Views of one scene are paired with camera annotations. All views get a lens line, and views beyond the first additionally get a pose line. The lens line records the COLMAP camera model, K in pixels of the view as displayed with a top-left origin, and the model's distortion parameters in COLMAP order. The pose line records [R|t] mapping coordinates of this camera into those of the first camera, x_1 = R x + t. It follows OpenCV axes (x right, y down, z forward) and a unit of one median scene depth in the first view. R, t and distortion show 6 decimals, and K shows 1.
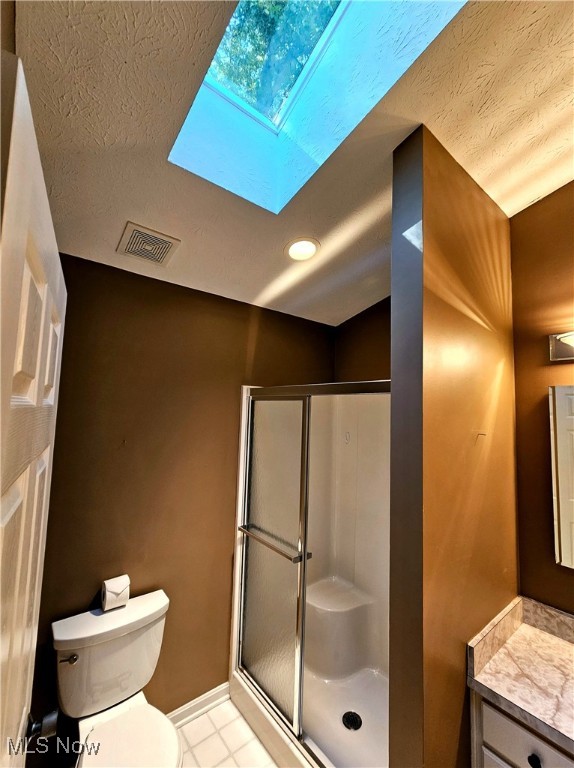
lens RADIAL K [[334.4, 0, 288.8], [0, 334.4, 377.6], [0, 0, 1]] dist [0.002980, 0.000095]
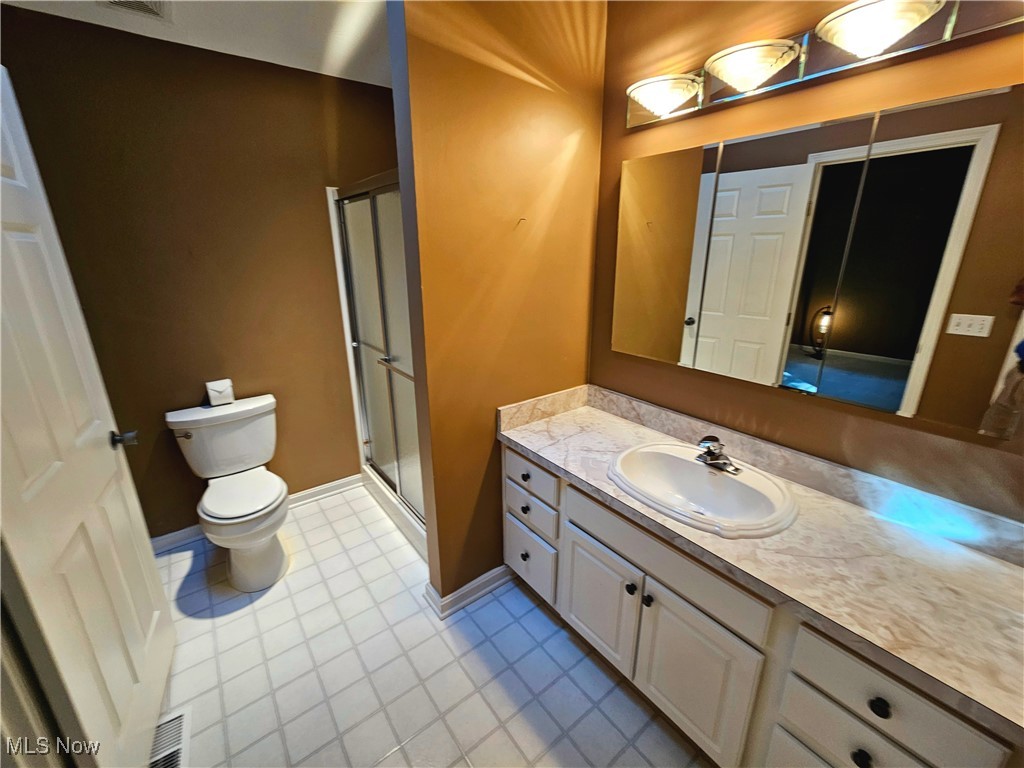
lens RADIAL K [[445.9, 0, 509.3], [0, 445.9, 381.9], [0, 0, 1]] dist [0.002980, 0.000095]
pose [[0.997840, -0.030374, -0.058242, 0.541686], [0.050440, 0.922299, 0.383170, 0.095890], [0.042078, -0.385281, 0.921840, -0.315004]]
